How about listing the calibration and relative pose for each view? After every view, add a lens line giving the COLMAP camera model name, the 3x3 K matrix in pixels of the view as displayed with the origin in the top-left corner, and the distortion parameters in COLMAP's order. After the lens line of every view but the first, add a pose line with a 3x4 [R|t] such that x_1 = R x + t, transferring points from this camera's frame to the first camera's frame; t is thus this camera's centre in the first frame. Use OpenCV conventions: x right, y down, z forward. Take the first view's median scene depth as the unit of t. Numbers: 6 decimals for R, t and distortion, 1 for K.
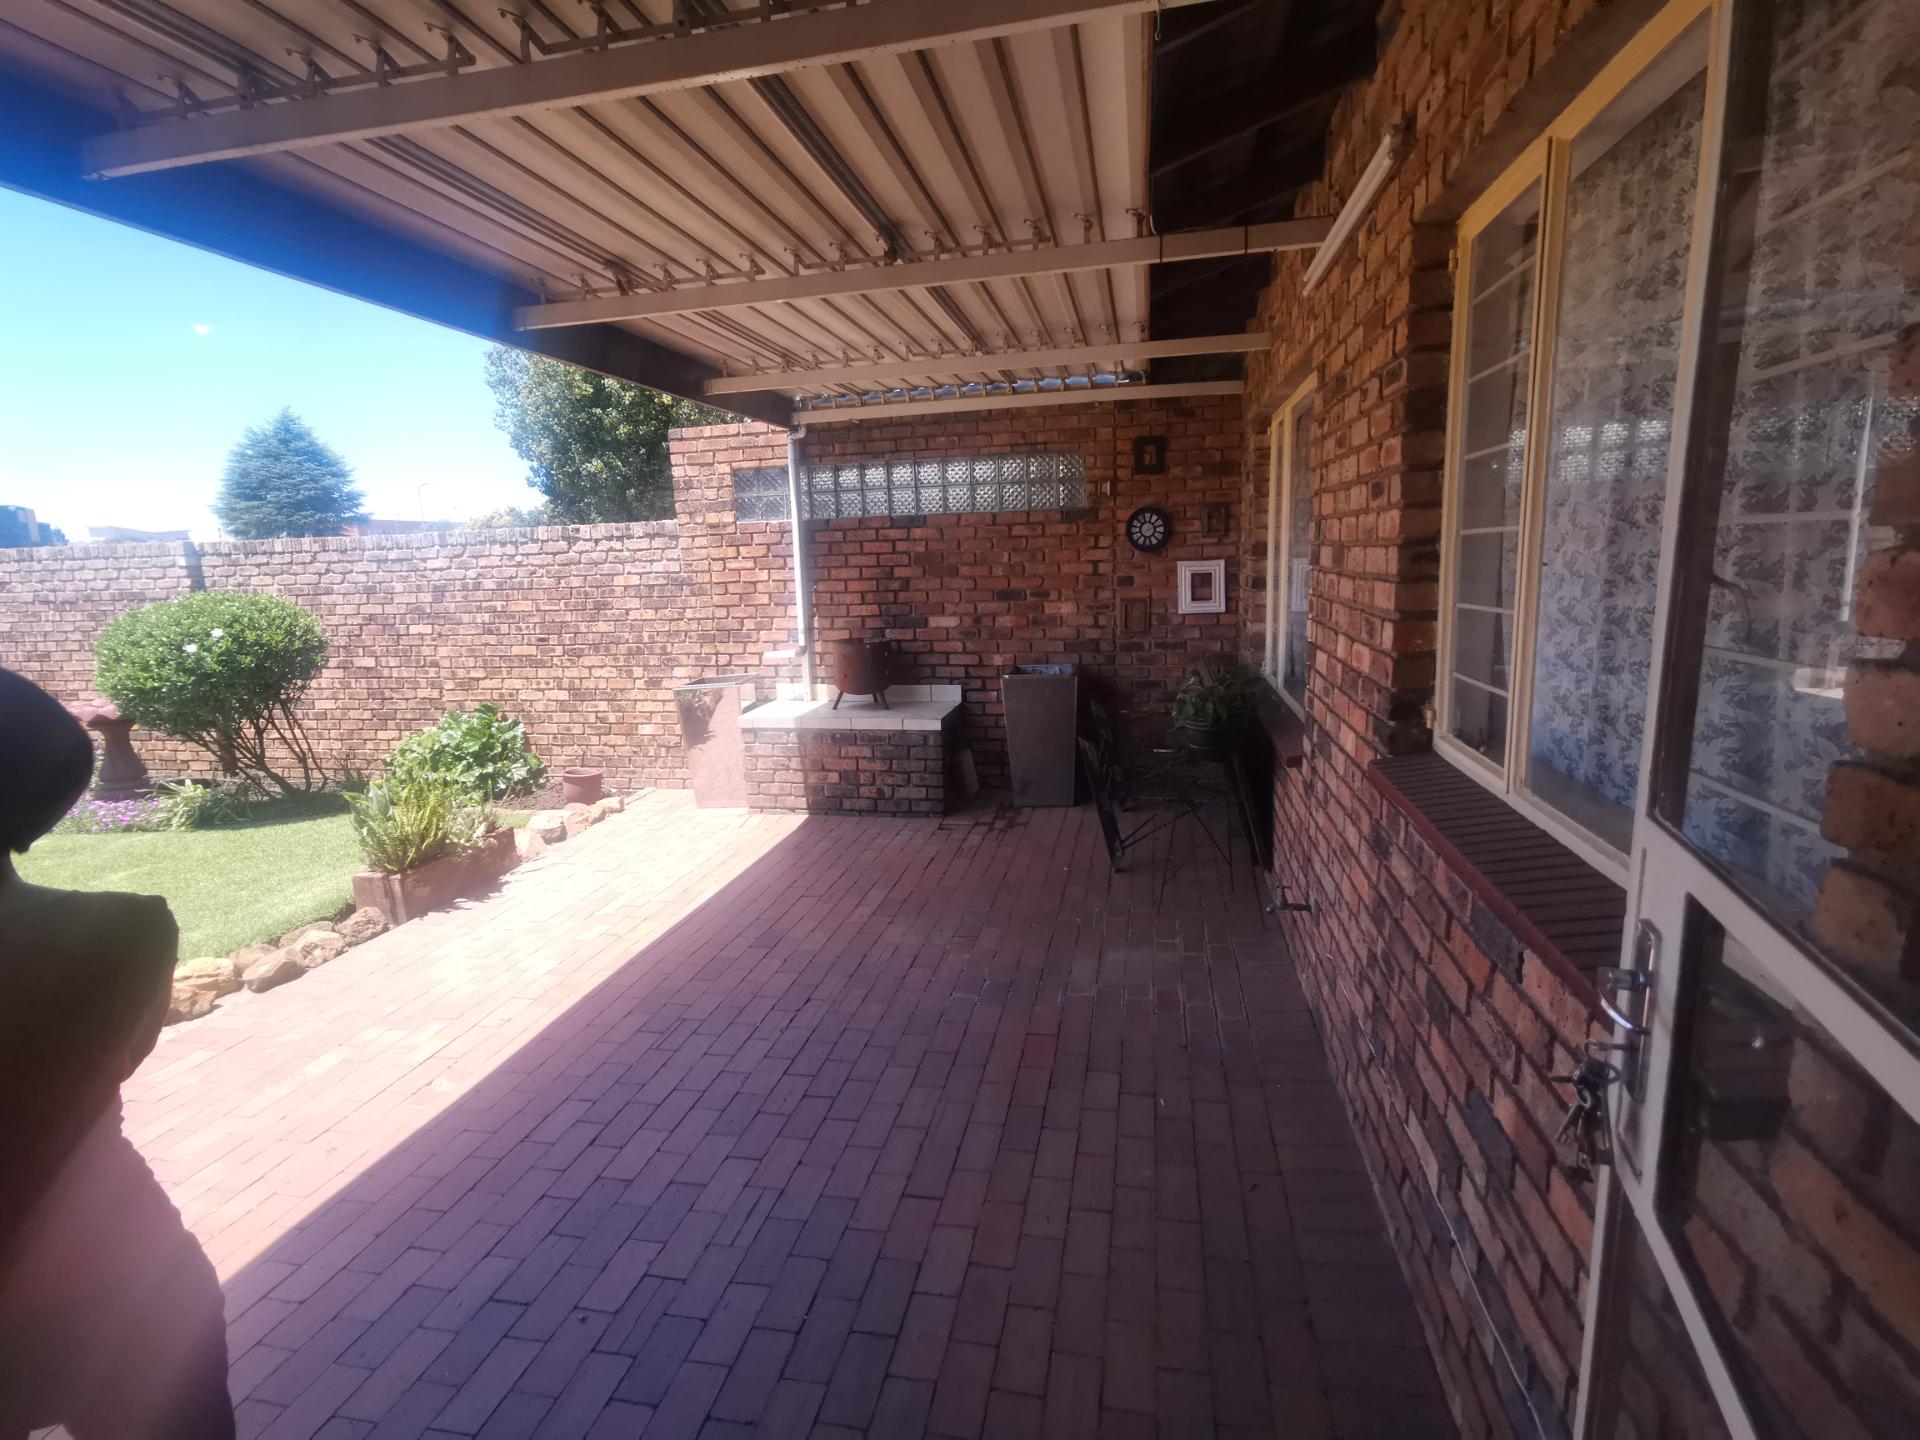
lens RADIAL K [[932.7, 0, 918.0], [0, 932.7, 712.9], [0, 0, 1]] dist [0.012632, 0.025594]
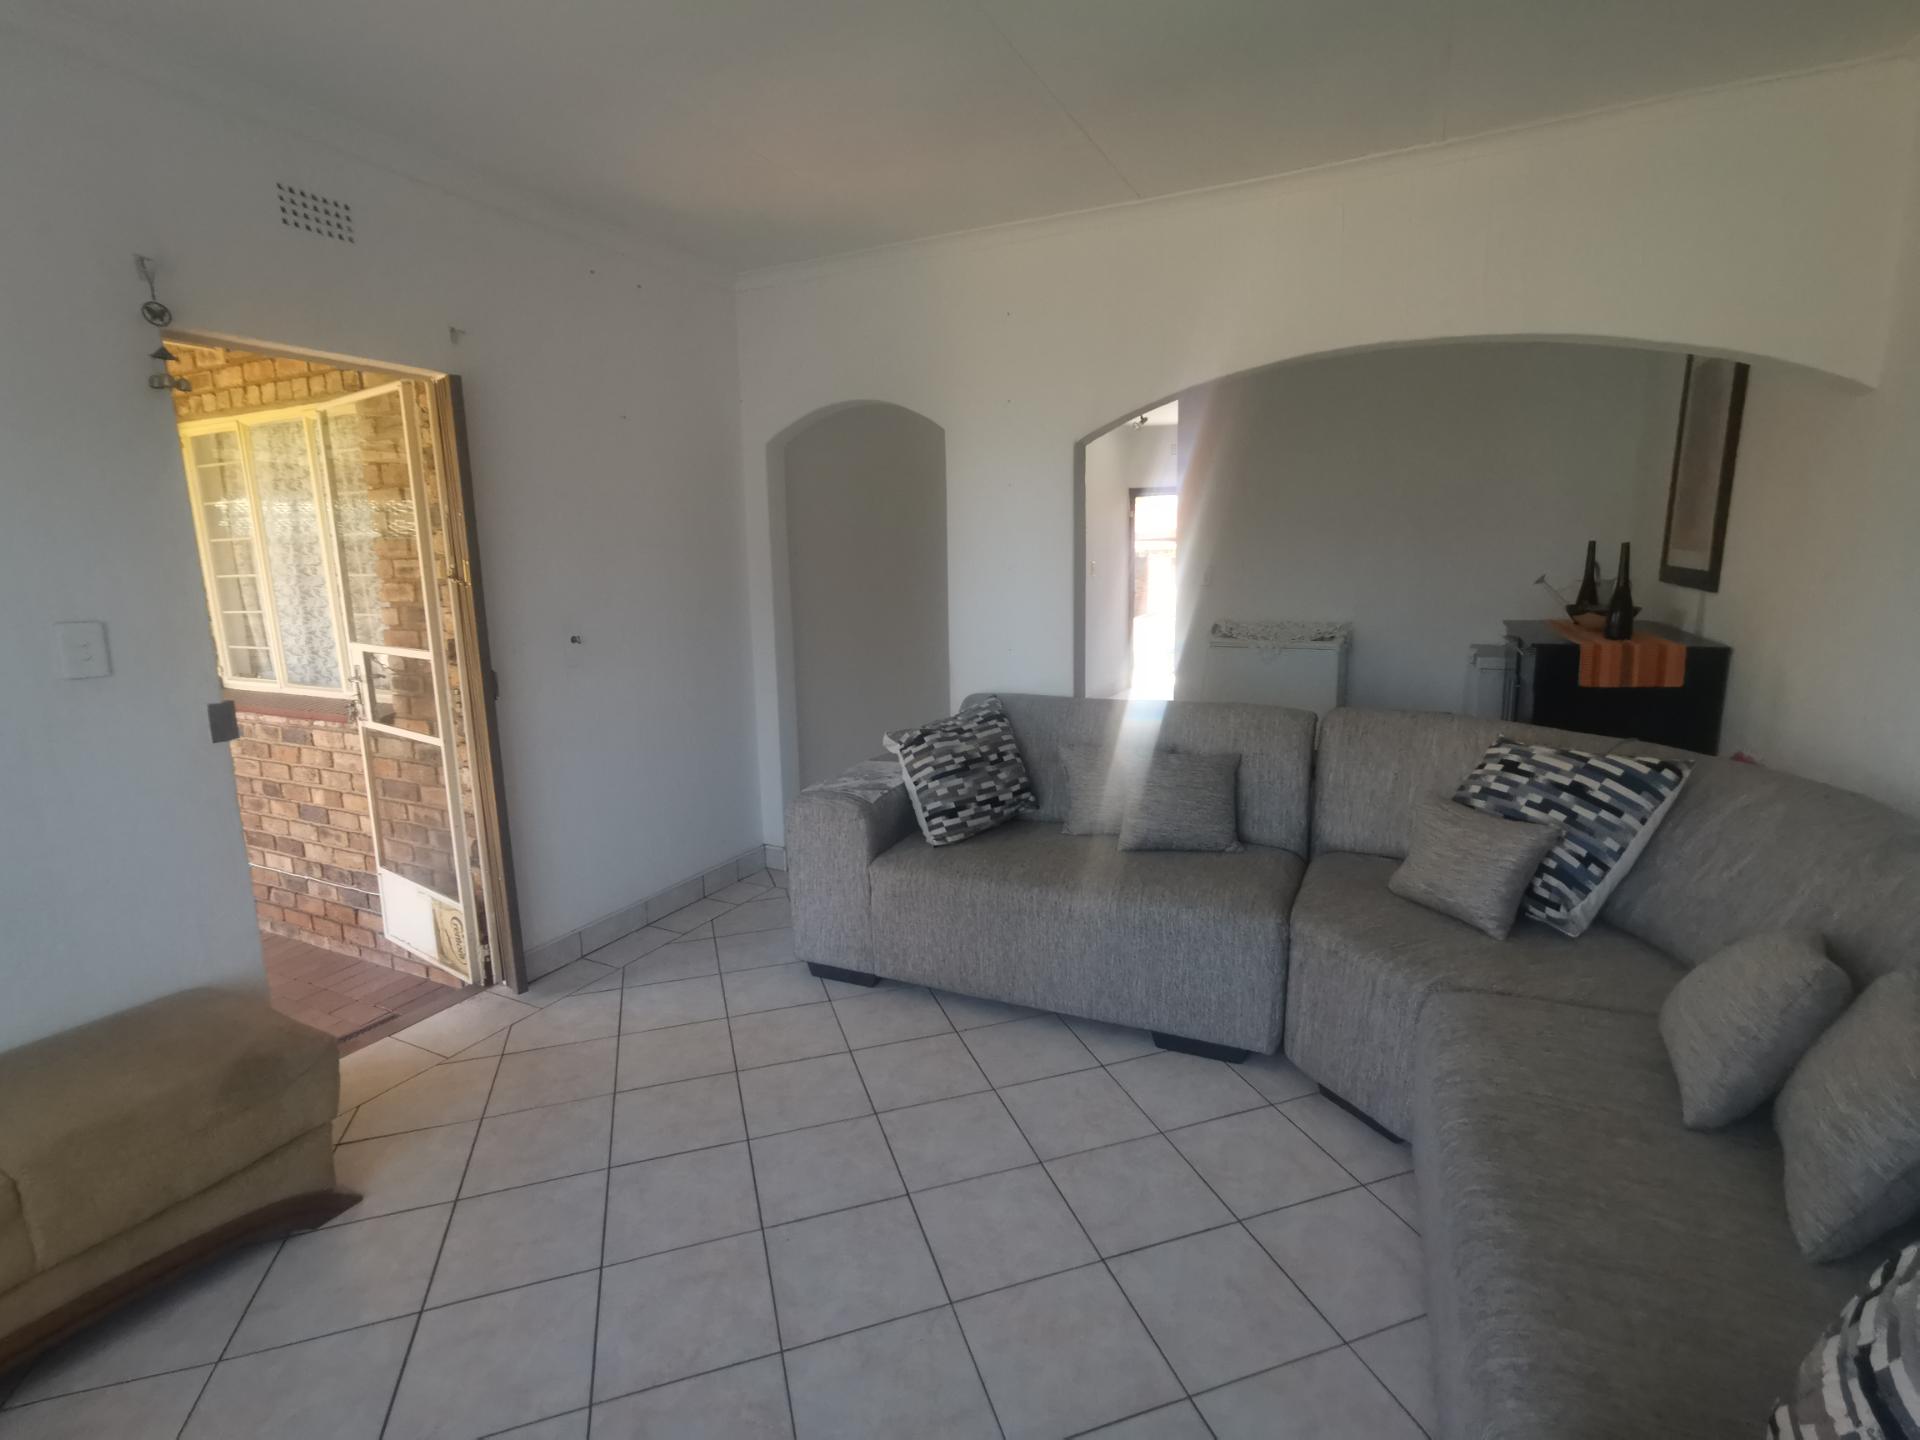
lens RADIAL K [[920.3, 0, 953.8], [0, 920.3, 719.0], [0, 0, 1]] dist [-0.059655, 0.051797]
pose [[0.242150, -0.141151, 0.959917, -1.123217], [0.164351, 0.981031, 0.102797, 0.202854], [-0.956218, 0.132871, 0.260755, -1.151322]]
